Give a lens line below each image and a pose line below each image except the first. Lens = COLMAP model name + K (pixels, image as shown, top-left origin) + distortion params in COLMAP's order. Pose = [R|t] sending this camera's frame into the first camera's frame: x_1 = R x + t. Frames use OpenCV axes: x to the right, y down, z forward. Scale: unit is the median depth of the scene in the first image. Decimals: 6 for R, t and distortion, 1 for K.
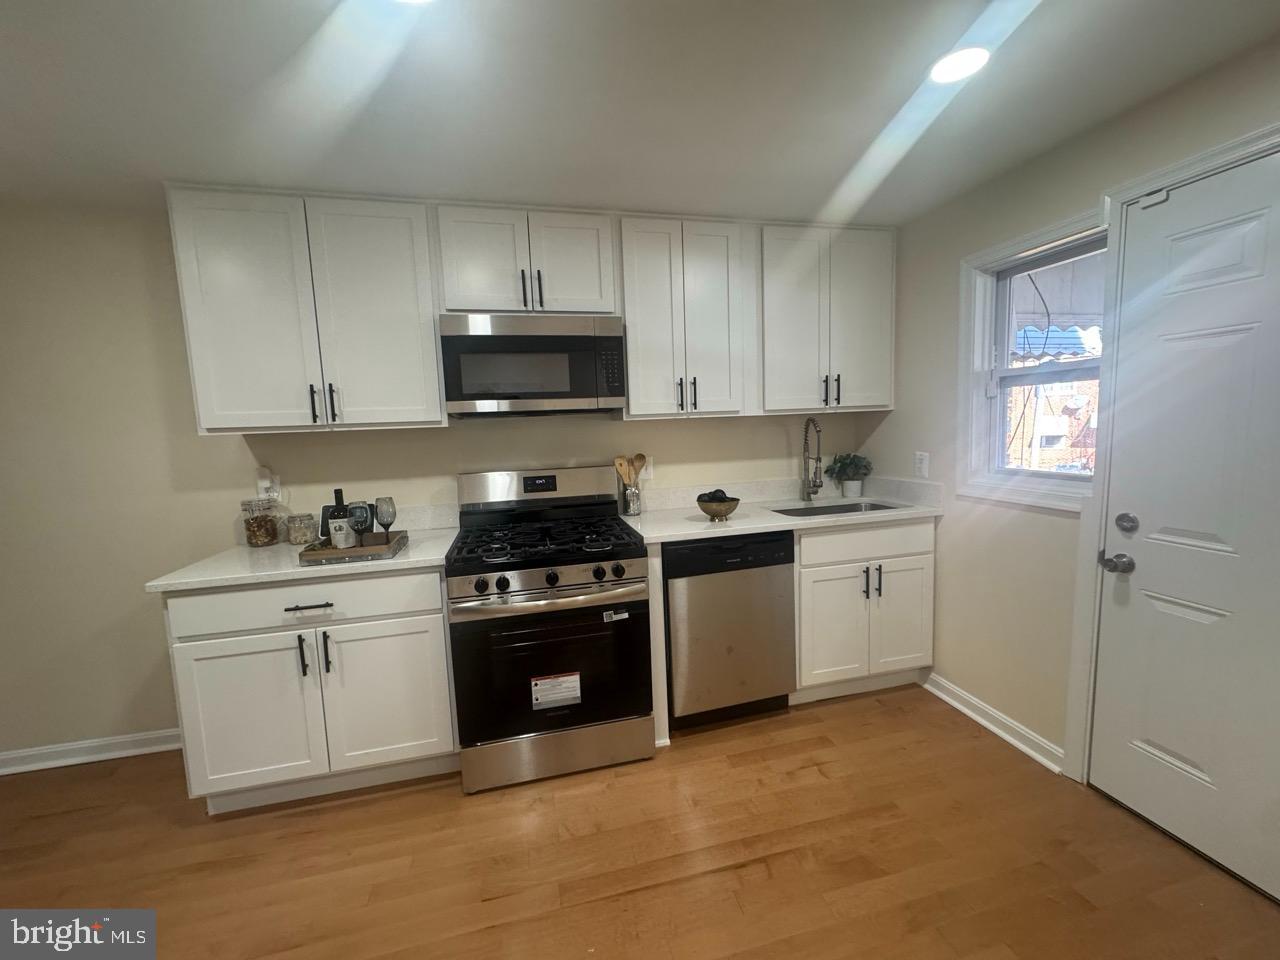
lens RADIAL K [[507.2, 0, 641.4], [0, 507.2, 472.6], [0, 0, 1]] dist [-0.001621, 0.000294]
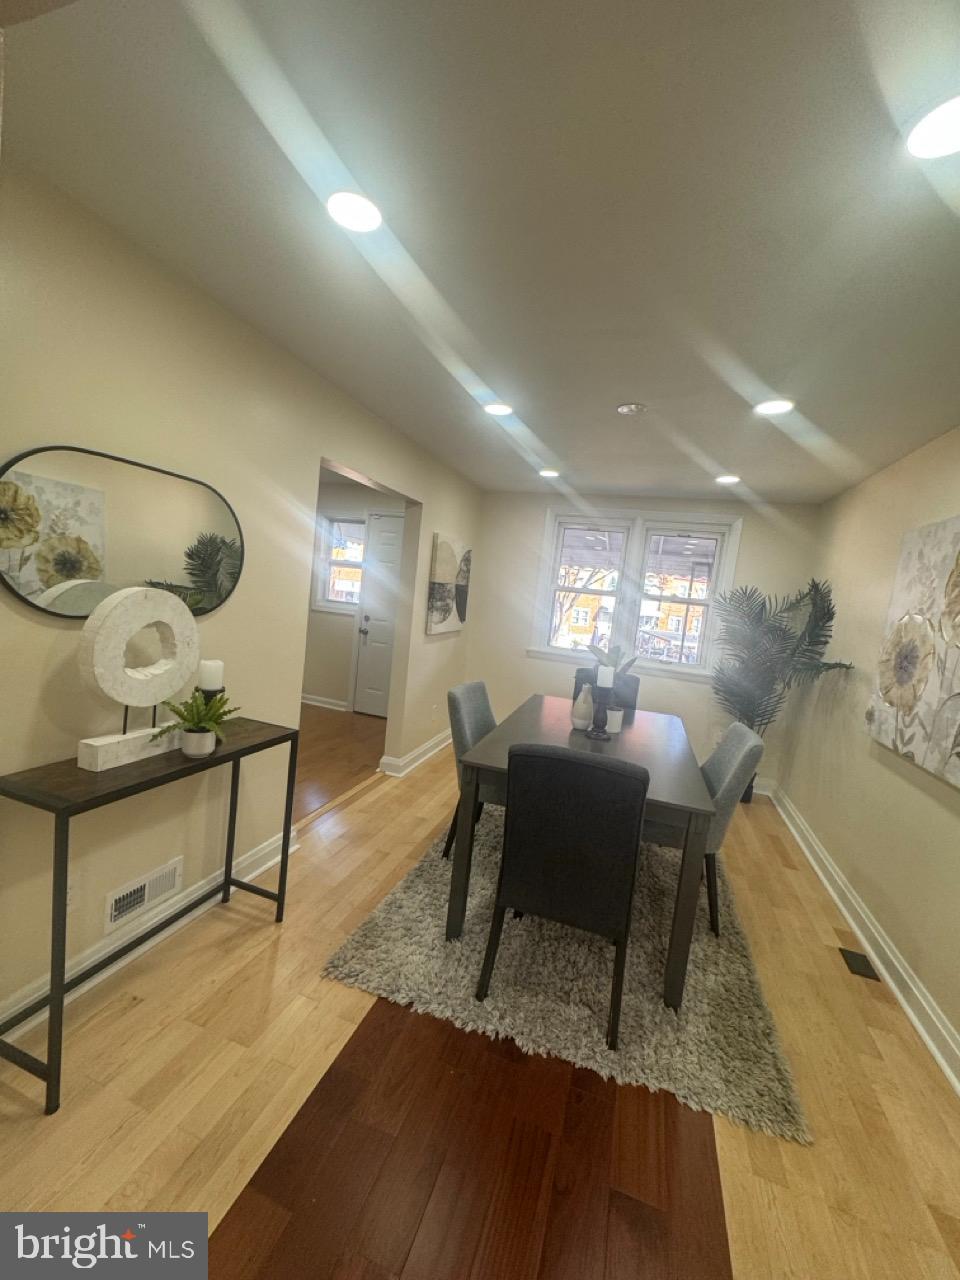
lens RADIAL K [[507.2, 0, 481.1], [0, 507.2, 640.6], [0, 0, 1]] dist [-0.001621, 0.000294]
pose [[0.525570, 0.005484, 0.850733, -1.108300], [-0.038651, 0.999101, 0.017437, 0.134261], [-0.849872, -0.042046, 0.525309, -1.037040]]
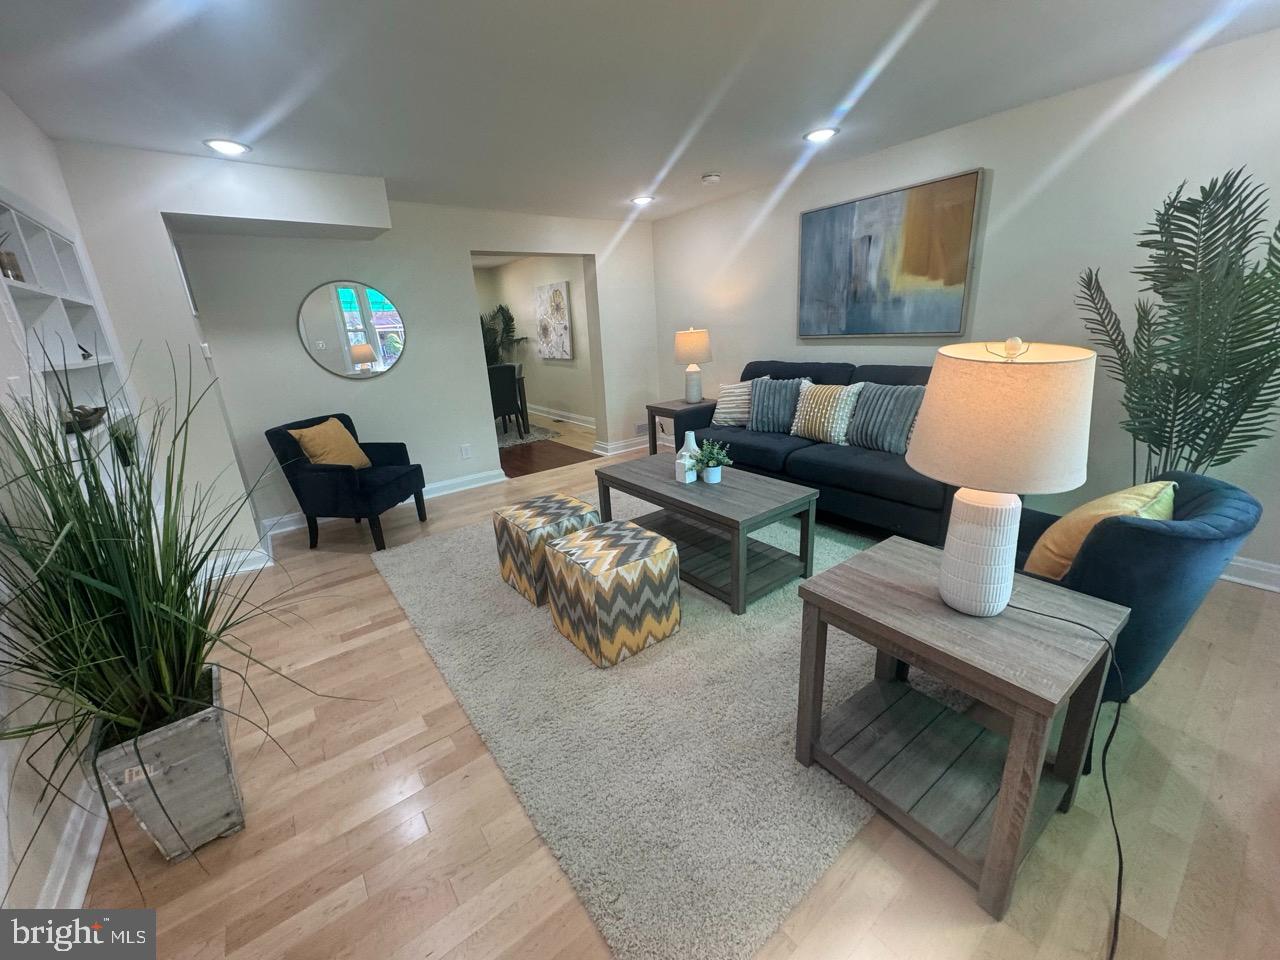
lens RADIAL K [[507.2, 0, 637.4], [0, 507.2, 477.9], [0, 0, 1]] dist [-0.001621, 0.000294]
pose [[-0.385357, -0.216896, 0.896915, -3.528883], [0.159315, 0.941749, 0.296188, 0.188787], [-0.908911, 0.257030, -0.328355, -0.352781]]
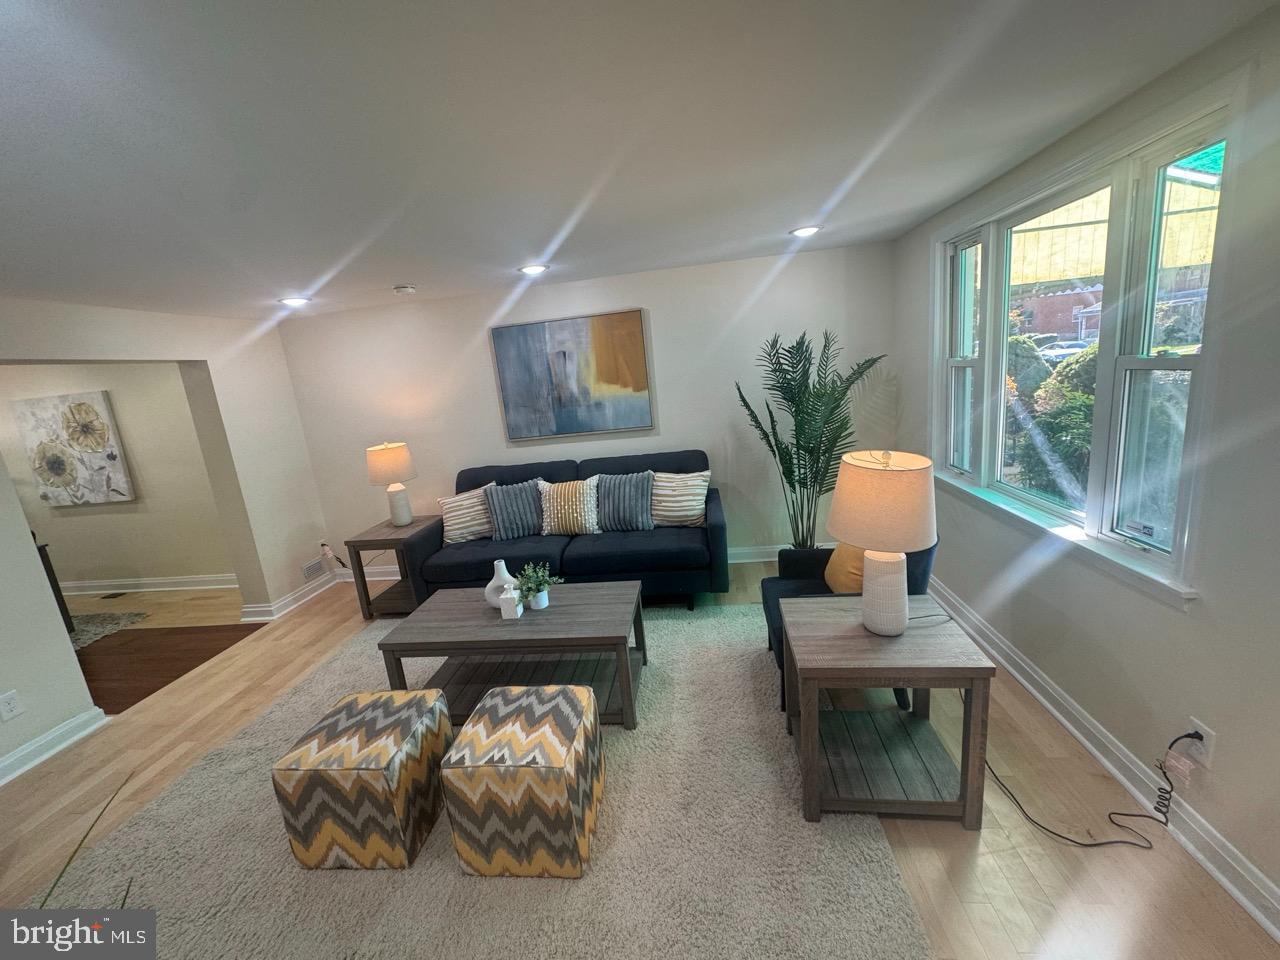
lens RADIAL K [[507.2, 0, 643.3], [0, 507.2, 478.9], [0, 0, 1]] dist [-0.001621, 0.000294]
pose [[-0.926705, 0.051938, 0.372183, -3.109063], [0.166709, 0.944432, 0.283295, 0.010704], [-0.336787, 0.324577, -0.883869, -0.040611]]
